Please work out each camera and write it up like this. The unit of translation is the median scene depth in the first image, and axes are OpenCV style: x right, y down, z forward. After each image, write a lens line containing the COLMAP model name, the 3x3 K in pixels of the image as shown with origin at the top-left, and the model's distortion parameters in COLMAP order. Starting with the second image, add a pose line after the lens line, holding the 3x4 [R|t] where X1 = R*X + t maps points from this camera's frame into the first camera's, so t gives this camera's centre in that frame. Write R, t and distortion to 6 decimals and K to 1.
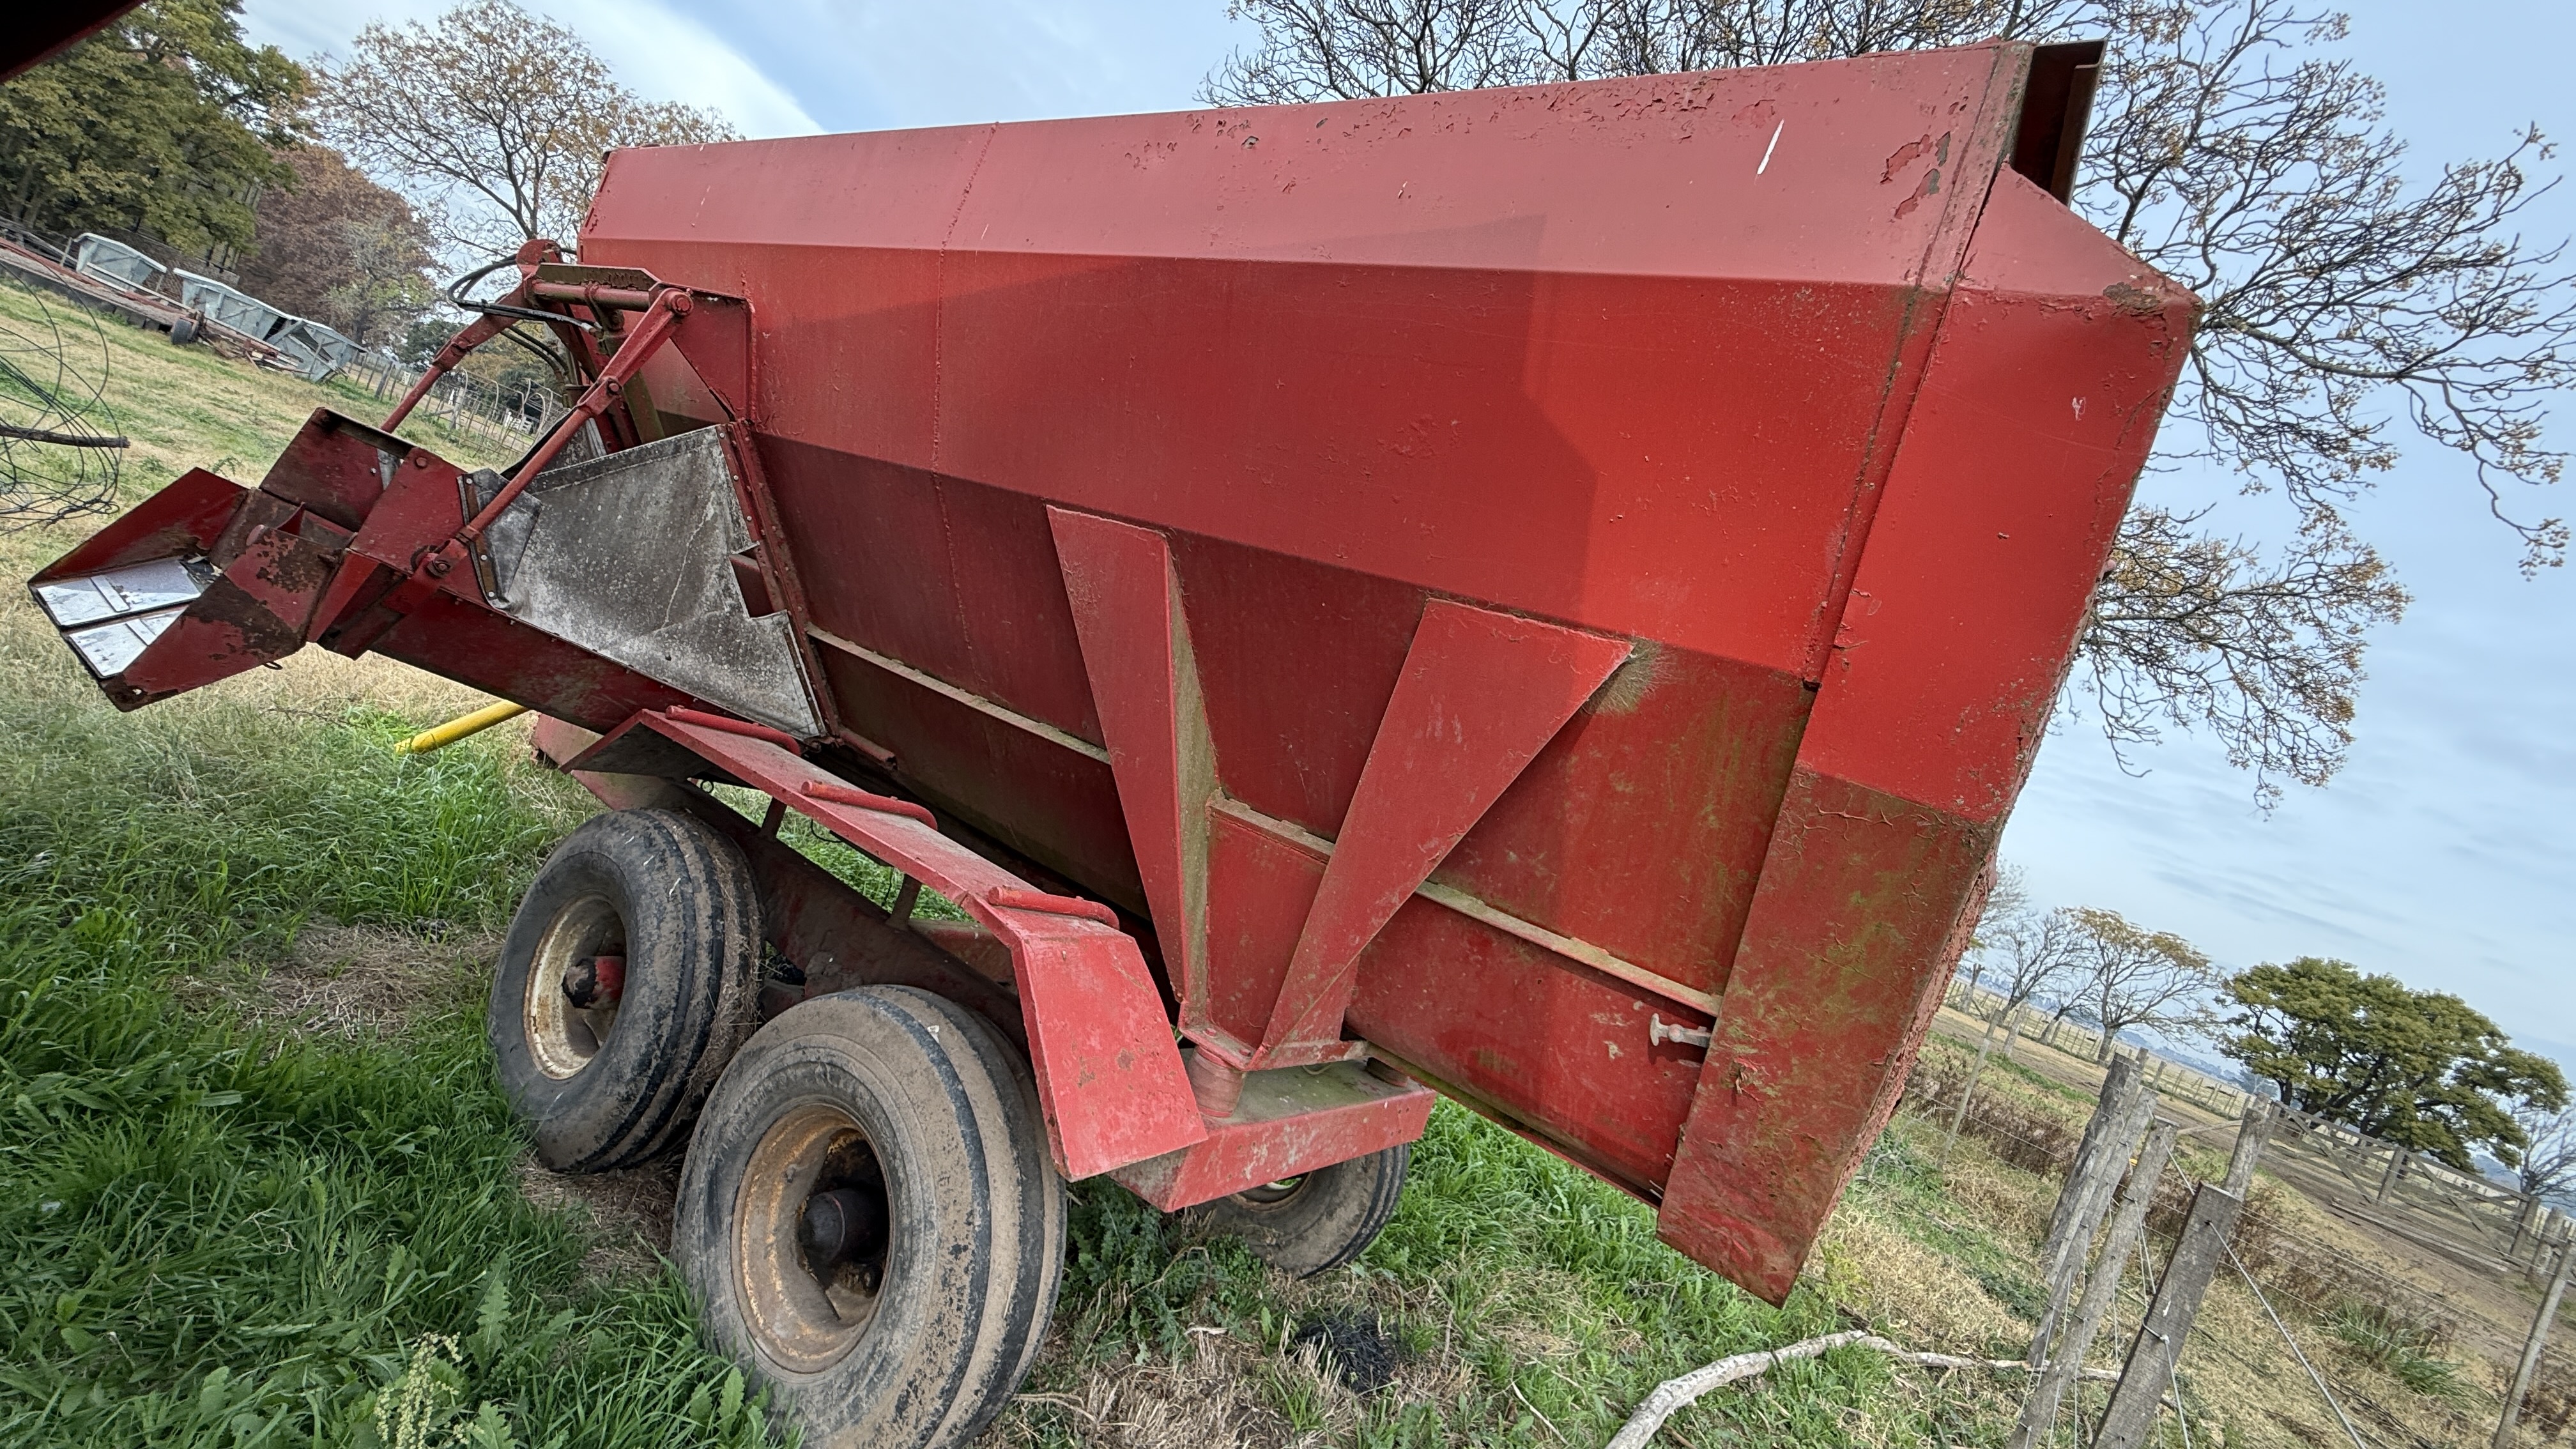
lens RADIAL K [[1021.0, 0, 1281.6], [0, 1021.0, 725.7], [0, 0, 1]] dist [0.000265, -0.000022]
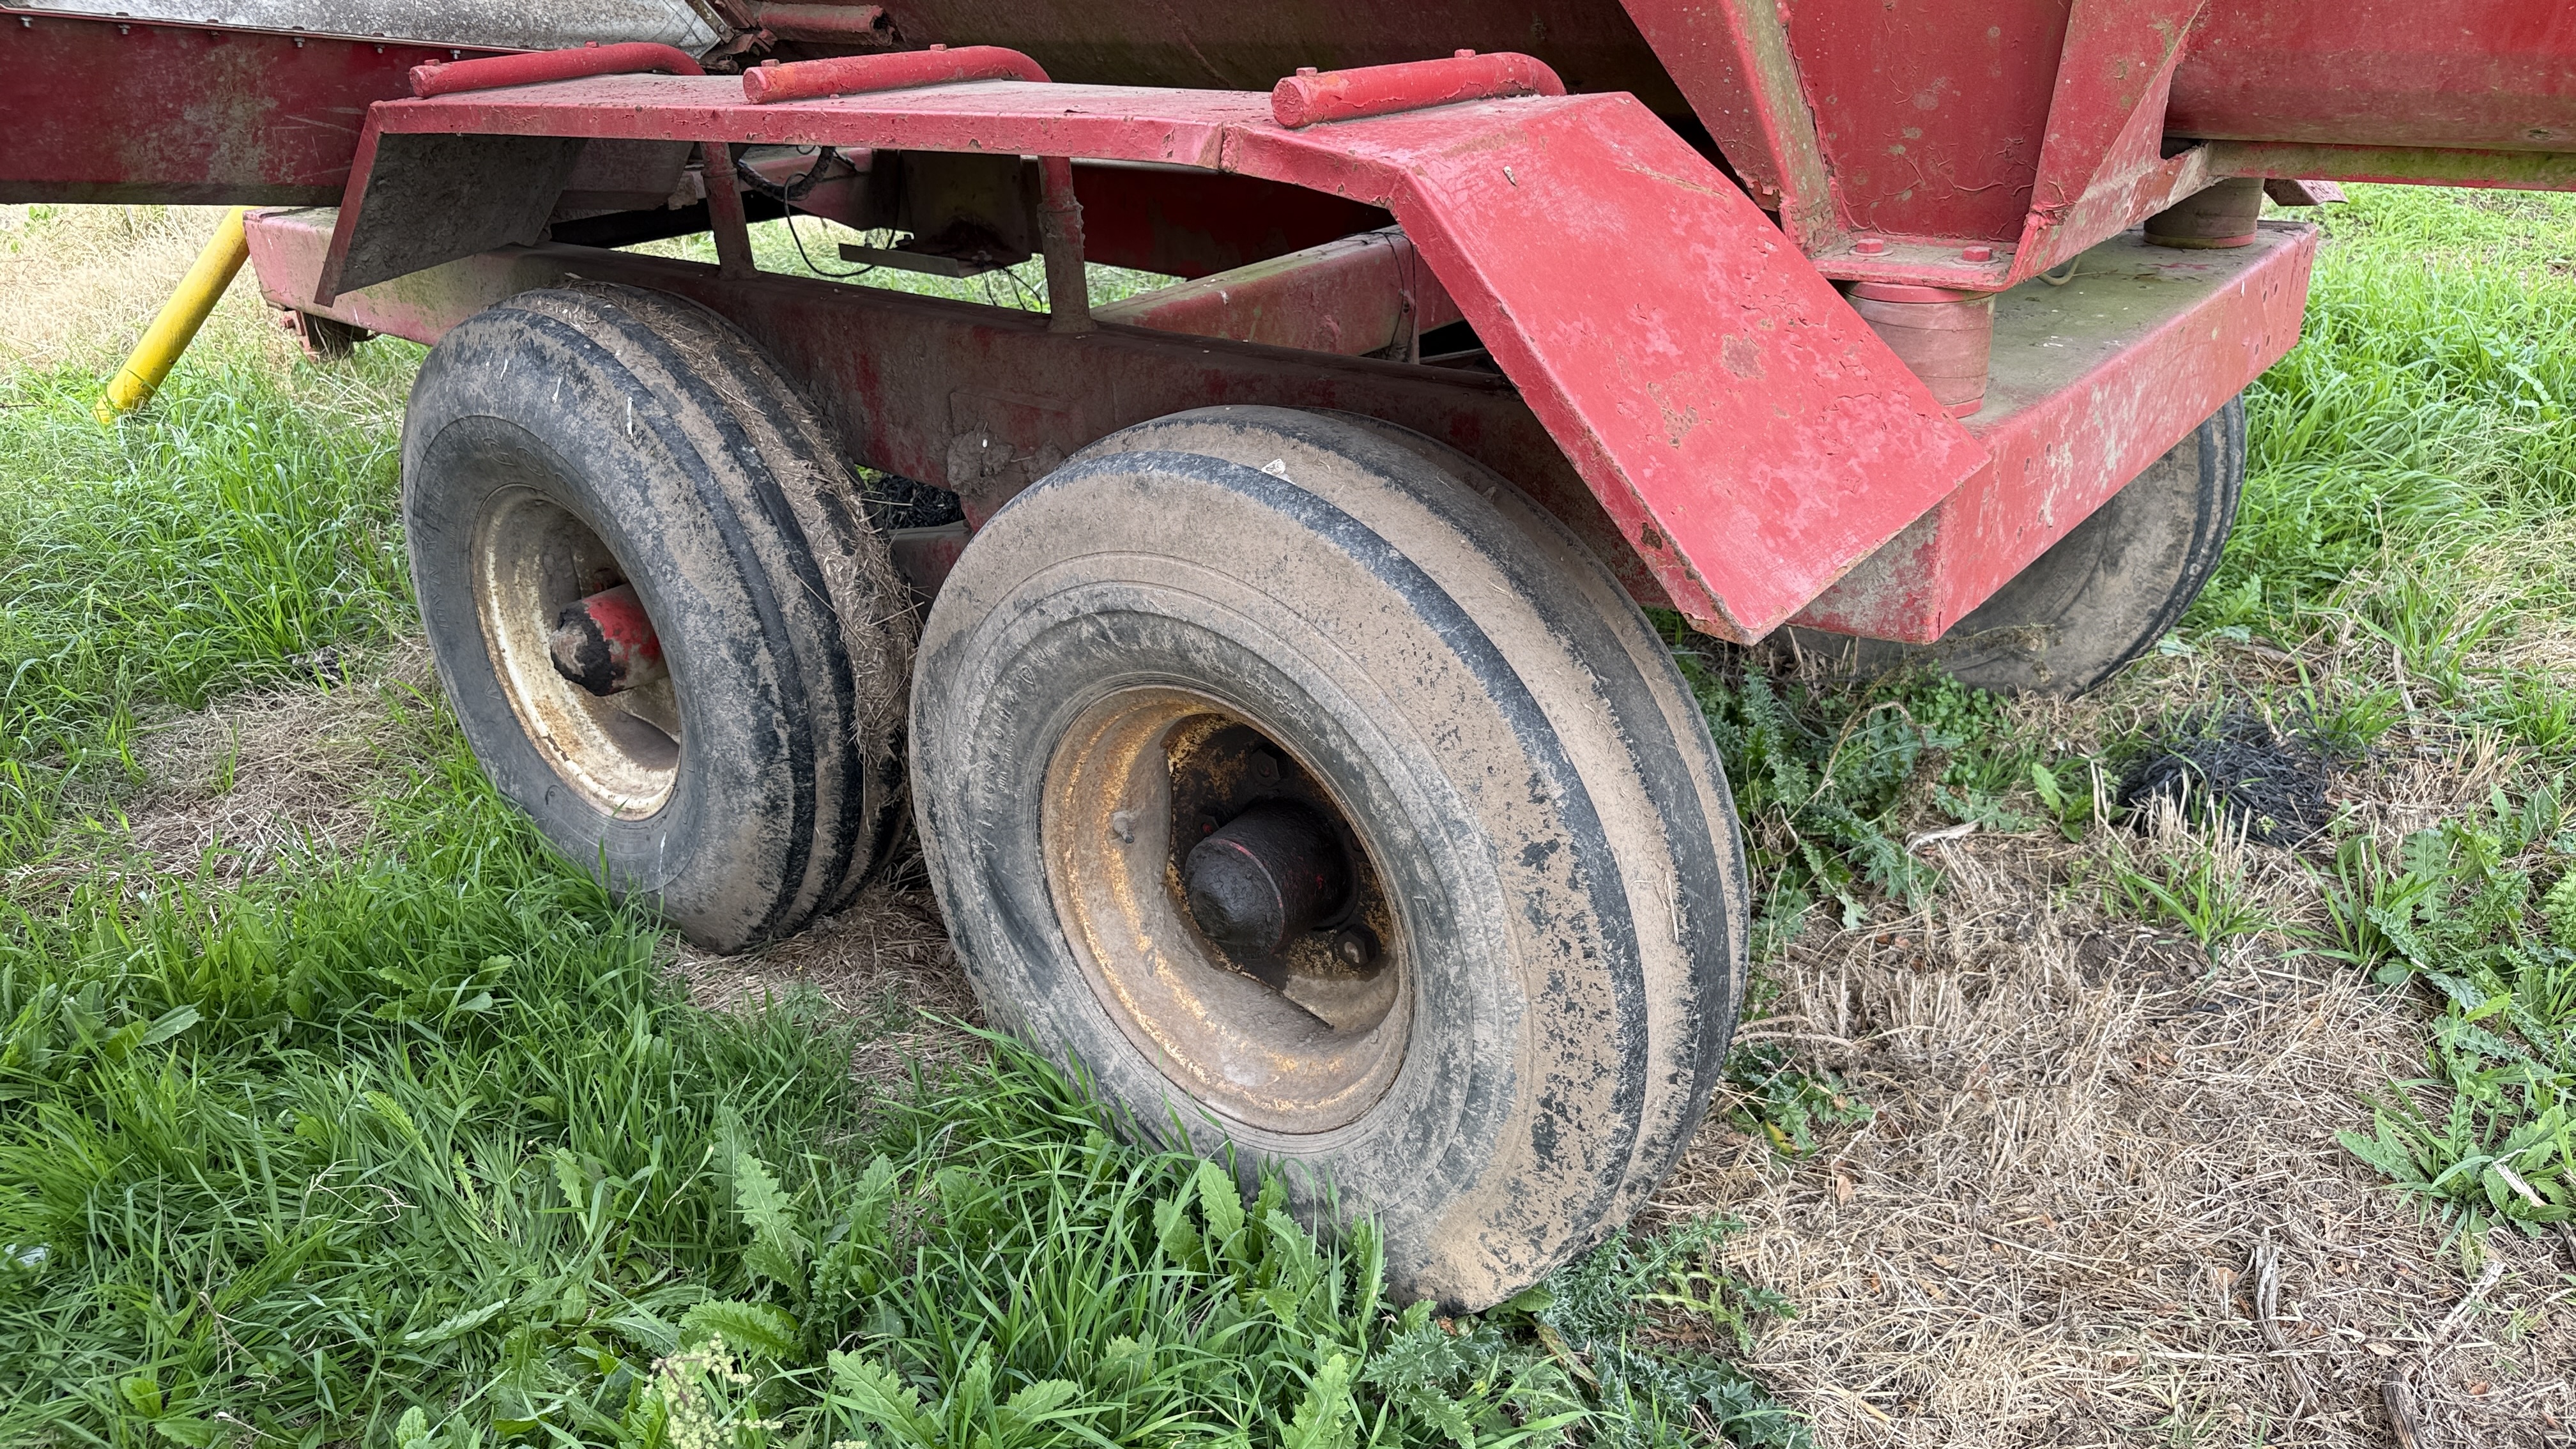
lens RADIAL K [[1796.7, 0, 1281.5], [0, 1796.7, 709.6], [0, 0, 1]] dist [0.087898, -0.120782]
pose [[0.911223, -0.318046, -0.261760, -0.137209], [0.399024, 0.839279, 0.369310, 0.080936], [0.102232, -0.440972, 0.891679, 0.210750]]
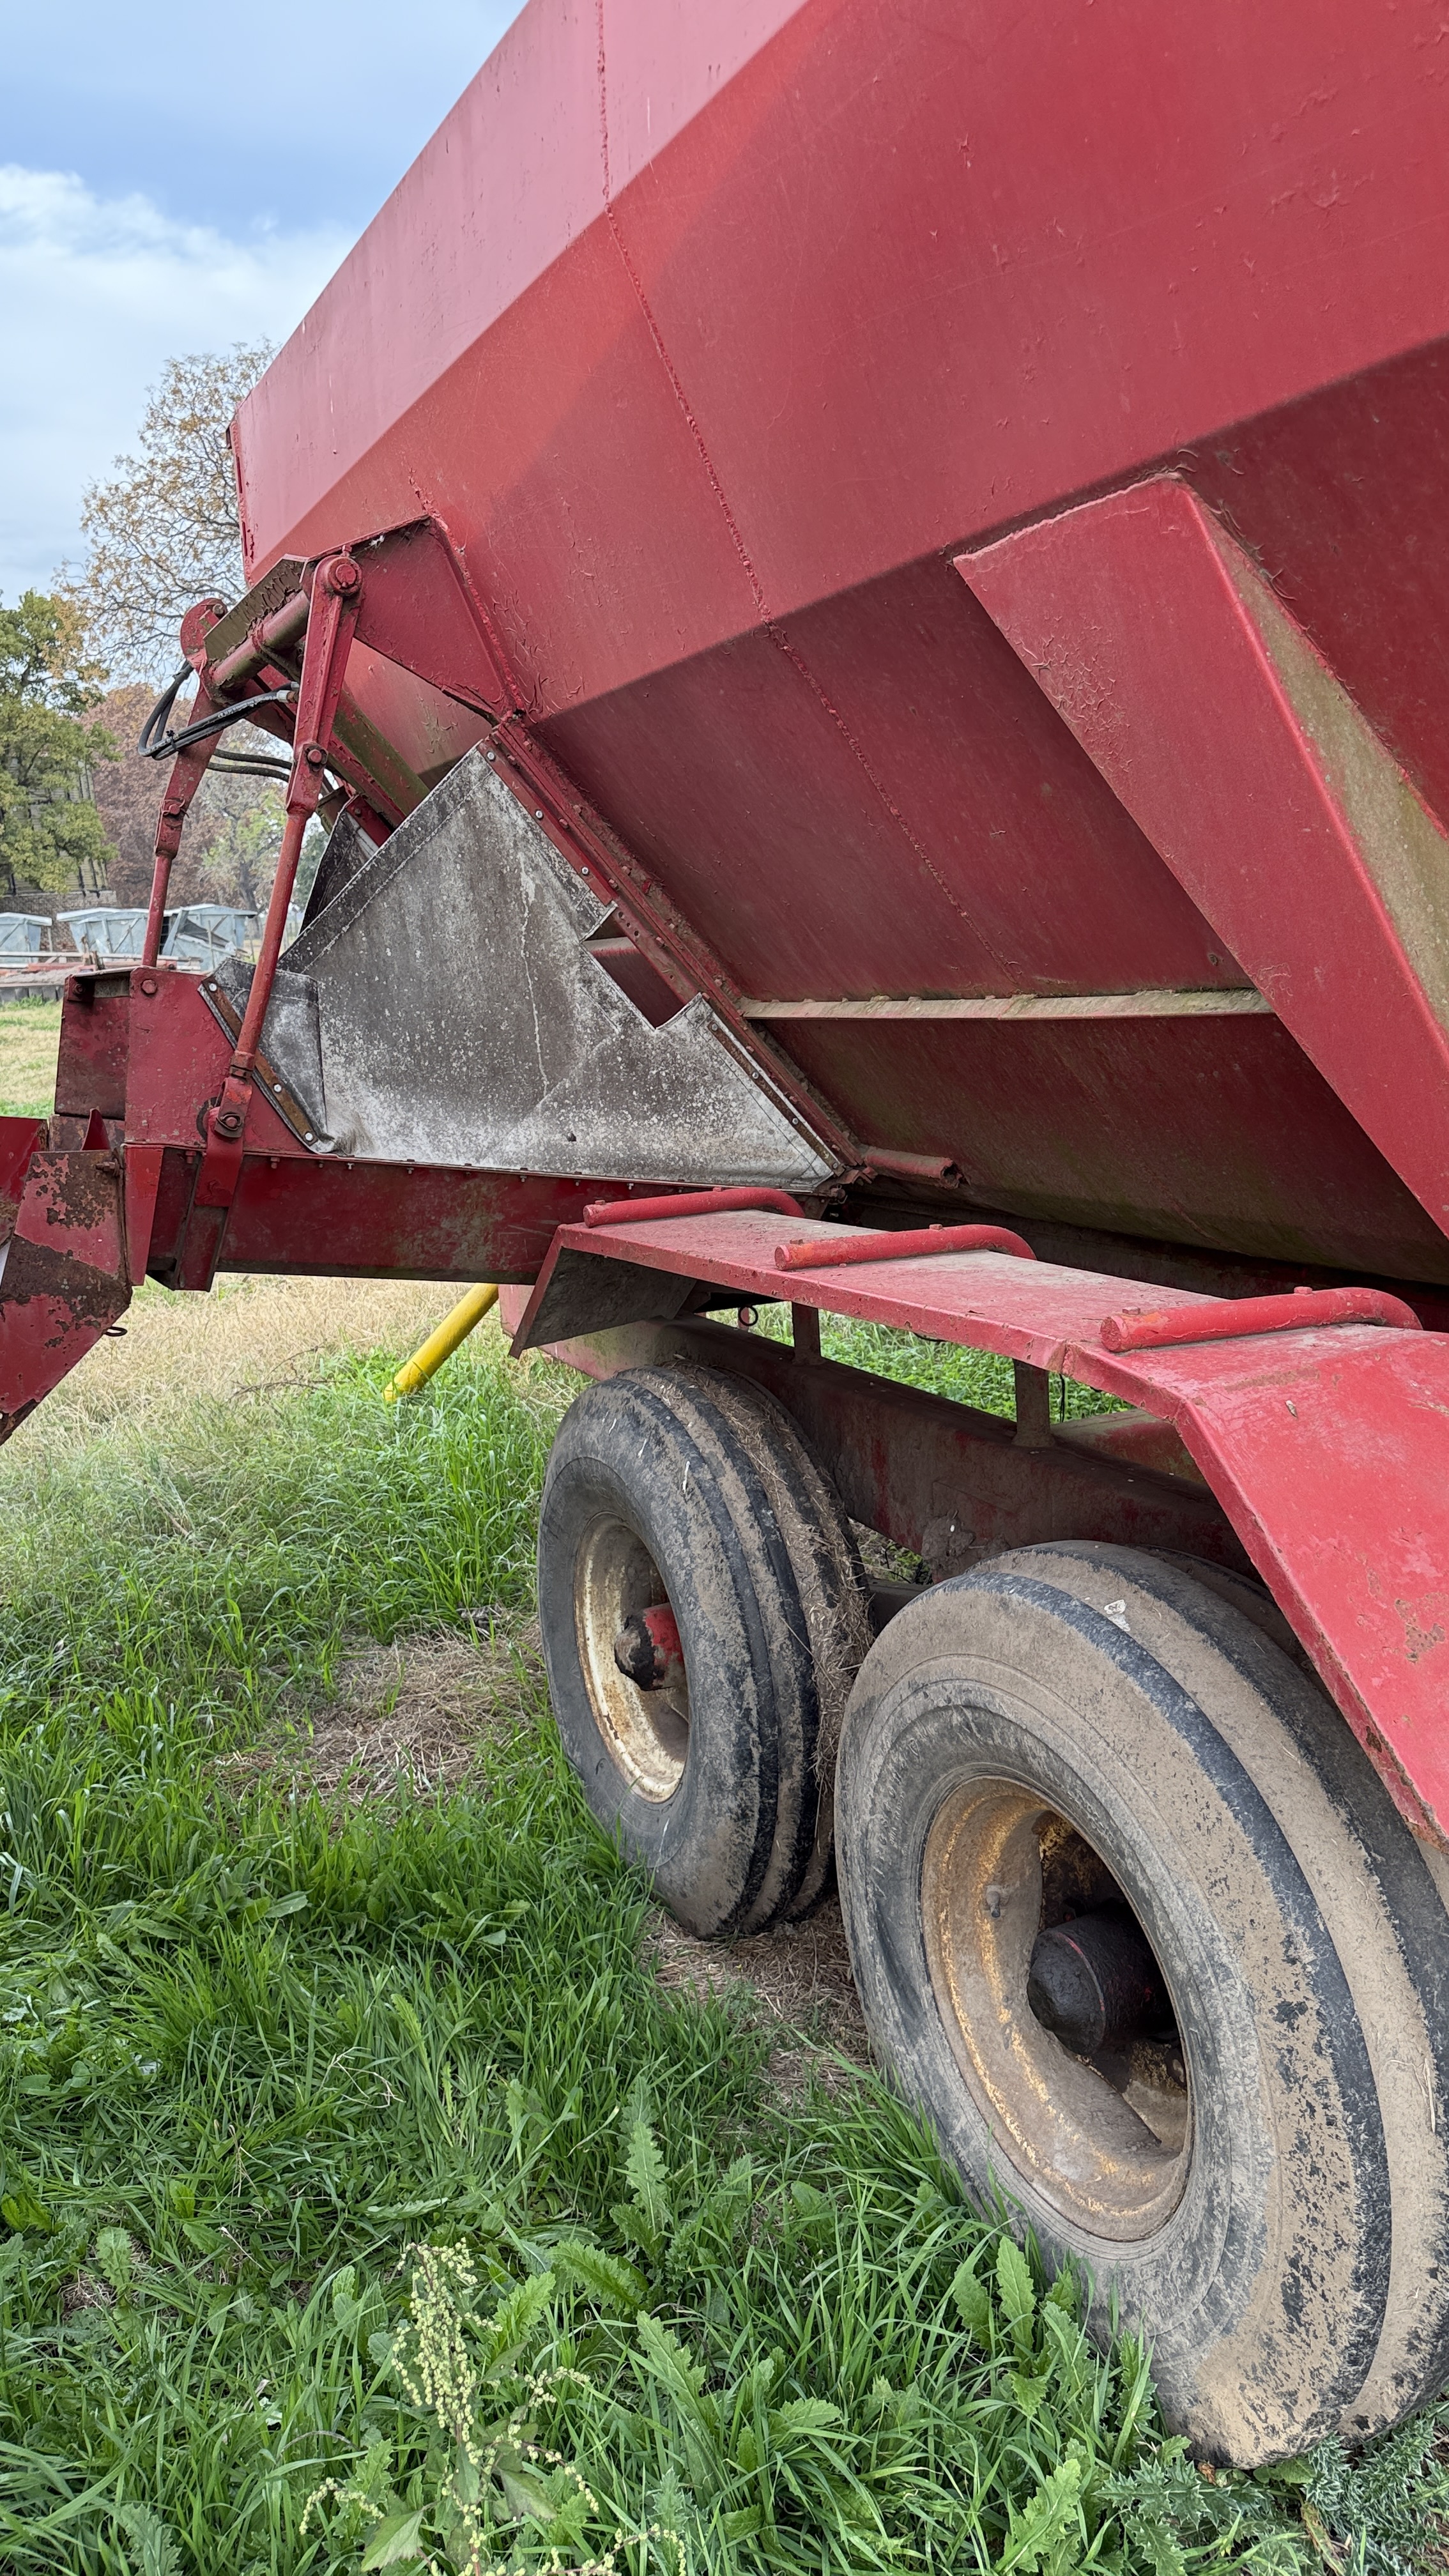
lens RADIAL K [[1796.7, 0, 739.4], [0, 1796.7, 1277.8], [0, 0, 1]] dist [0.087898, -0.120782]
pose [[0.788022, -0.308149, -0.532979, 0.042630], [0.366773, 0.930300, 0.004417, 0.054551], [0.494469, -0.198963, 0.846117, 0.130904]]
